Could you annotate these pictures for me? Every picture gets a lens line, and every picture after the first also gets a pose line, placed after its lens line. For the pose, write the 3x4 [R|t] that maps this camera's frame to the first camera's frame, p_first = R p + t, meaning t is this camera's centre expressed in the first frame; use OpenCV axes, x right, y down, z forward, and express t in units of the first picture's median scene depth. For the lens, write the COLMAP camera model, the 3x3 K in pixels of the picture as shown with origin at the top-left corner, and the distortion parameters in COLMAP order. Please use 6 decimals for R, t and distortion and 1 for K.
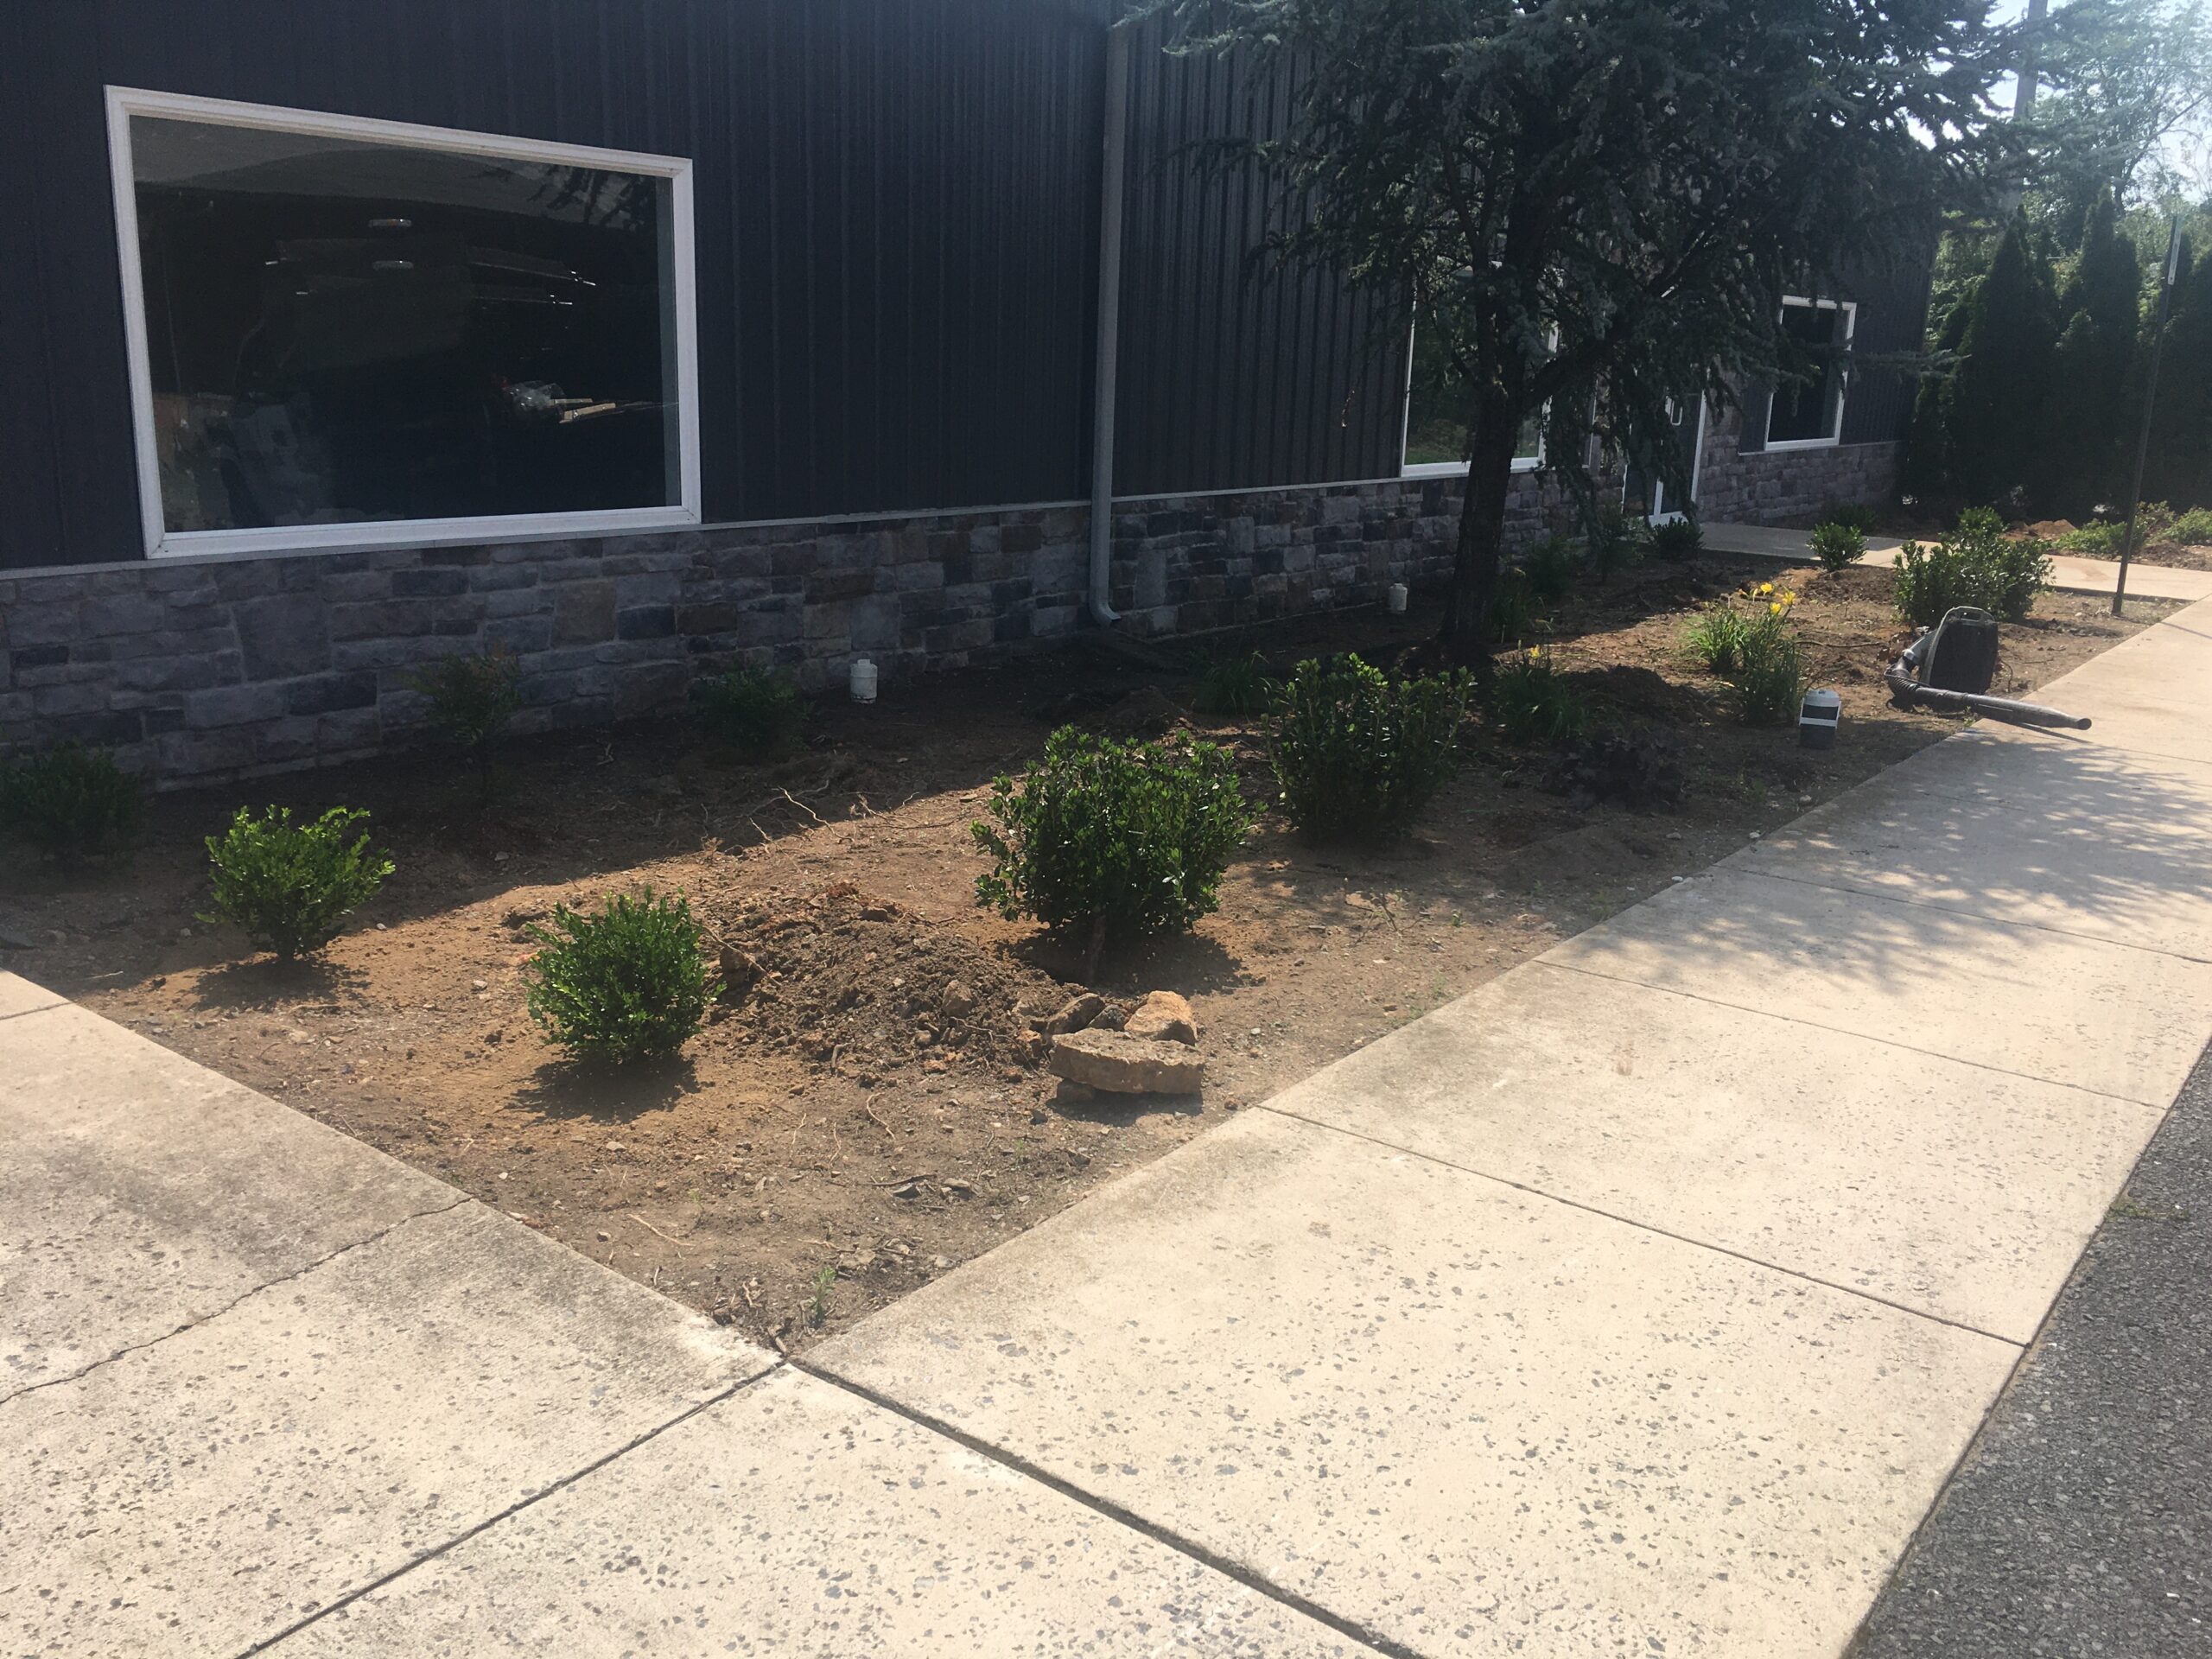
lens RADIAL K [[1861.4, 0, 985.2], [0, 1861.4, 825.1], [0, 0, 1]] dist [0.074632, -0.075797]
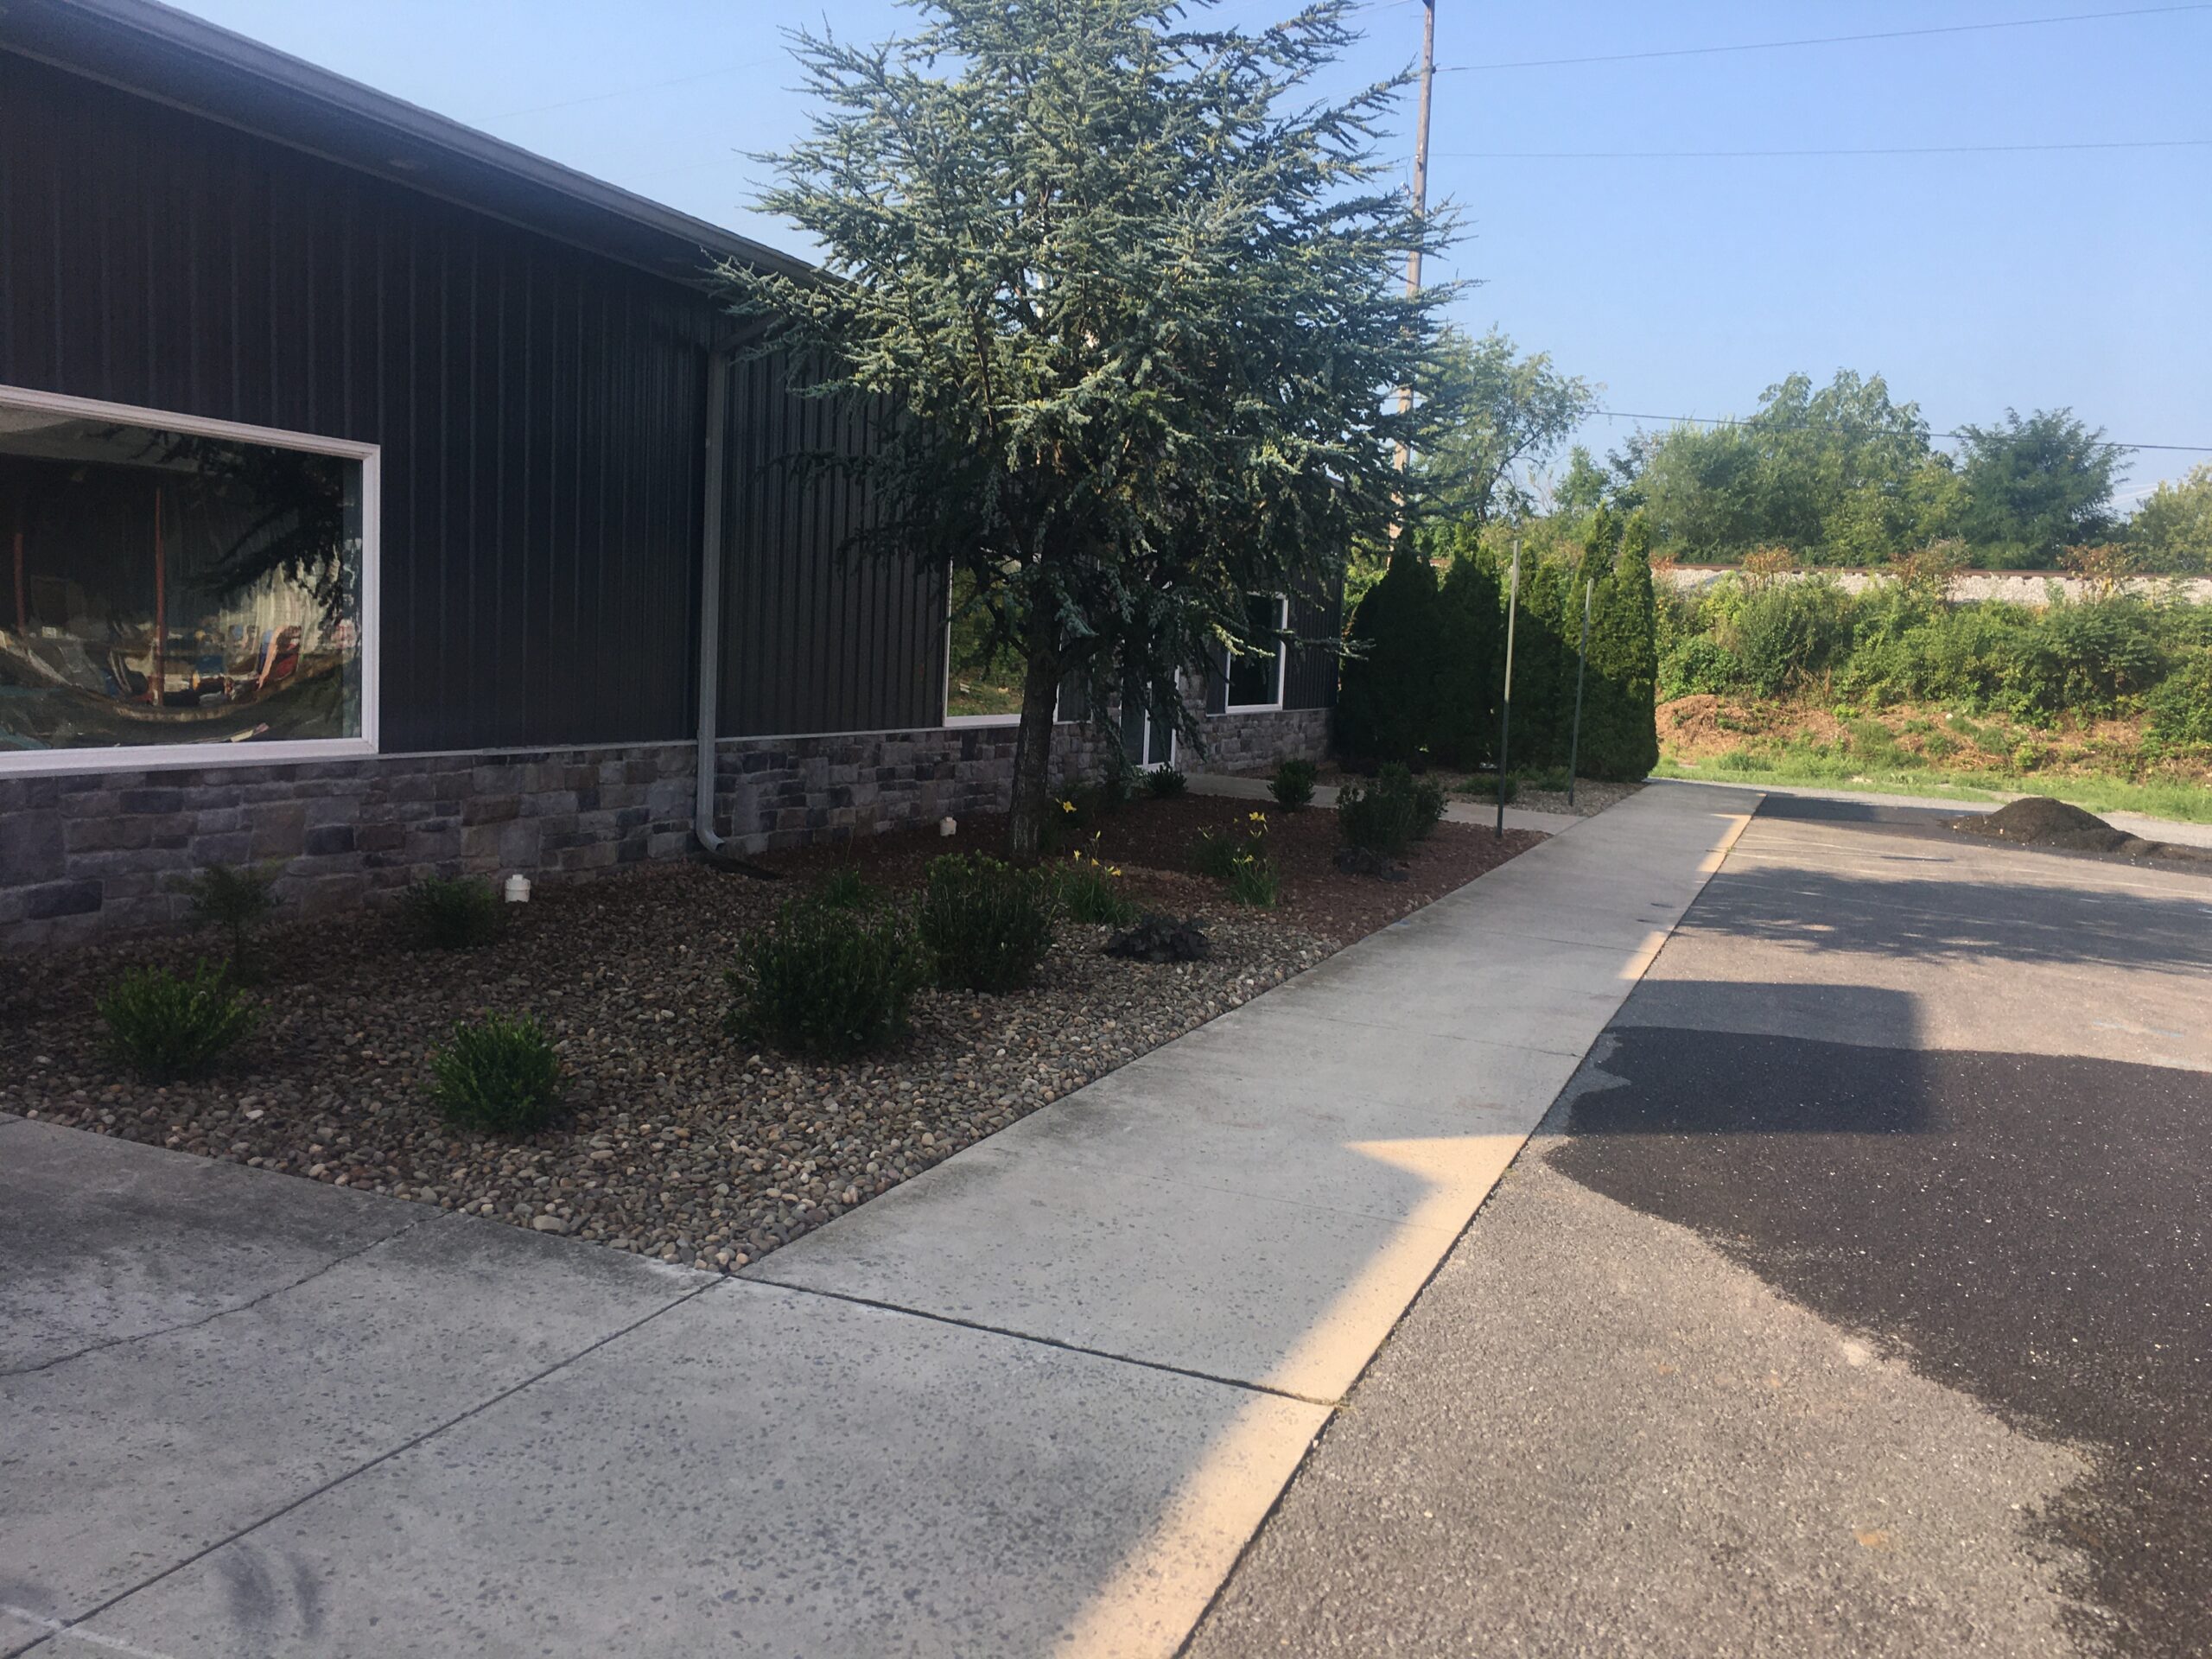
lens RADIAL K [[1861.4, 0, 985.2], [0, 1861.4, 825.1], [0, 0, 1]] dist [0.074632, -0.075797]
pose [[0.965388, -0.000479, 0.260817, -0.092264], [0.035185, 0.991096, -0.128415, 0.038993], [-0.258434, 0.133148, 0.956809, -0.169090]]
